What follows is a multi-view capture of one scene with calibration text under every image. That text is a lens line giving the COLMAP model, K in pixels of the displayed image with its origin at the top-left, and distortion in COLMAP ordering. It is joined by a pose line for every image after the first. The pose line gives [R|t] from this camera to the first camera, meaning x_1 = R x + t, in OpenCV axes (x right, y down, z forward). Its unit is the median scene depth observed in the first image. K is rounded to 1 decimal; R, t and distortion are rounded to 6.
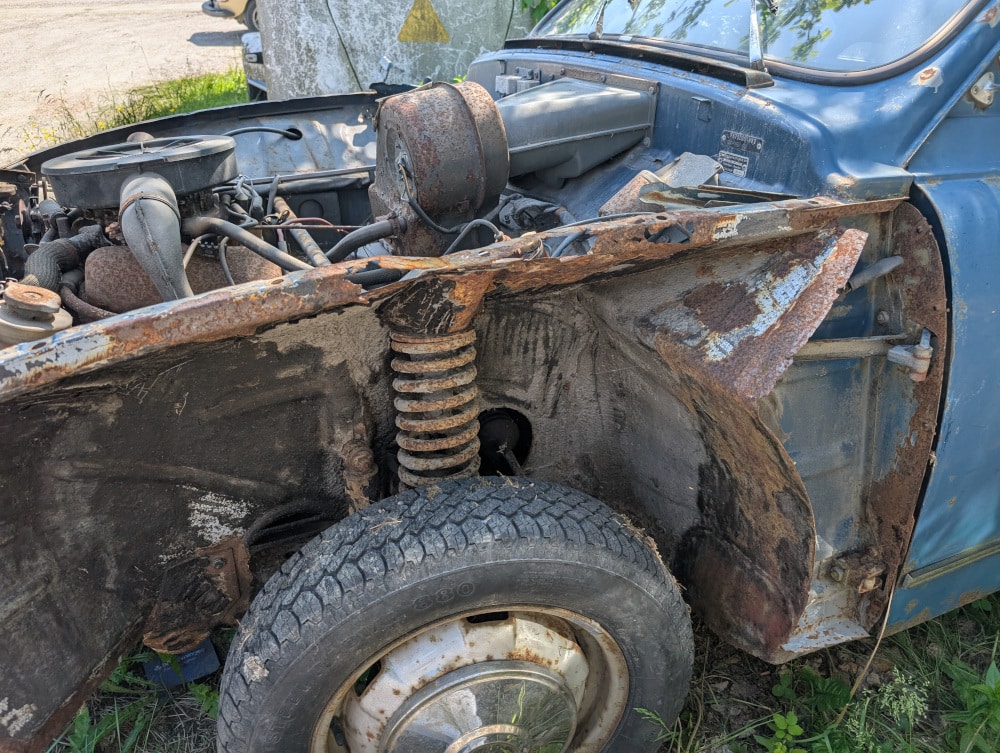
lens RADIAL K [[746.4, 0, 472.5], [0, 746.4, 374.3], [0, 0, 1]] dist [-0.001857, -0.002155]
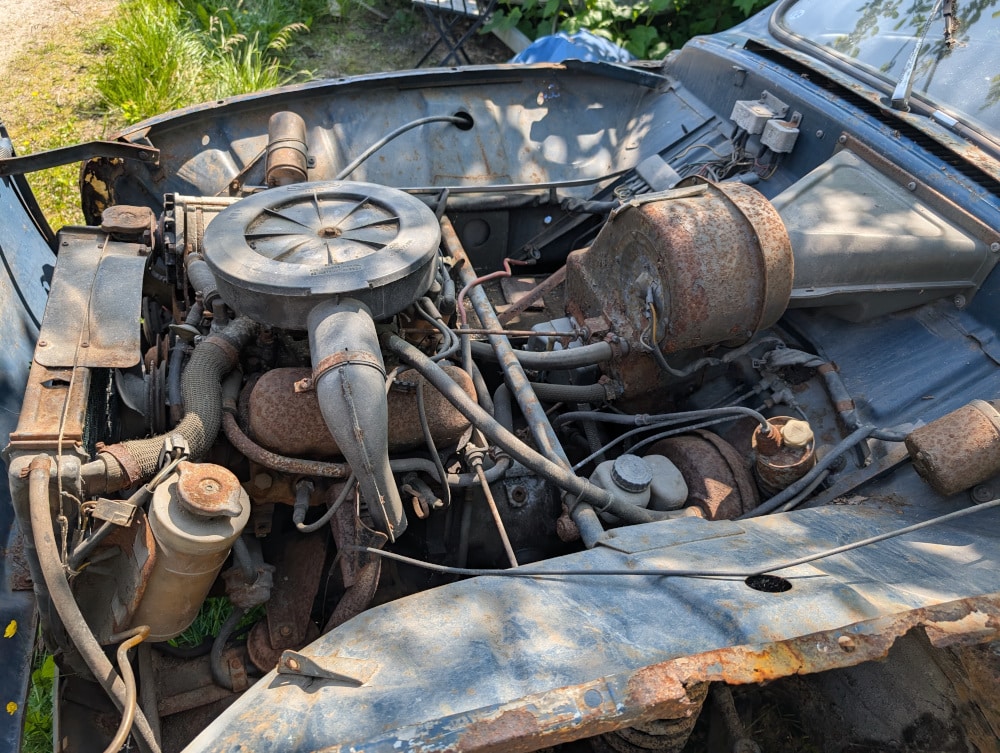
lens RADIAL K [[746.4, 0, 472.5], [0, 746.4, 374.3], [0, 0, 1]] dist [-0.001857, -0.002155]
pose [[0.987259, 0.158822, -0.009755, -0.440207], [-0.152286, 0.960850, 0.231463, -0.606757], [0.046134, -0.227029, 0.972795, 0.362235]]
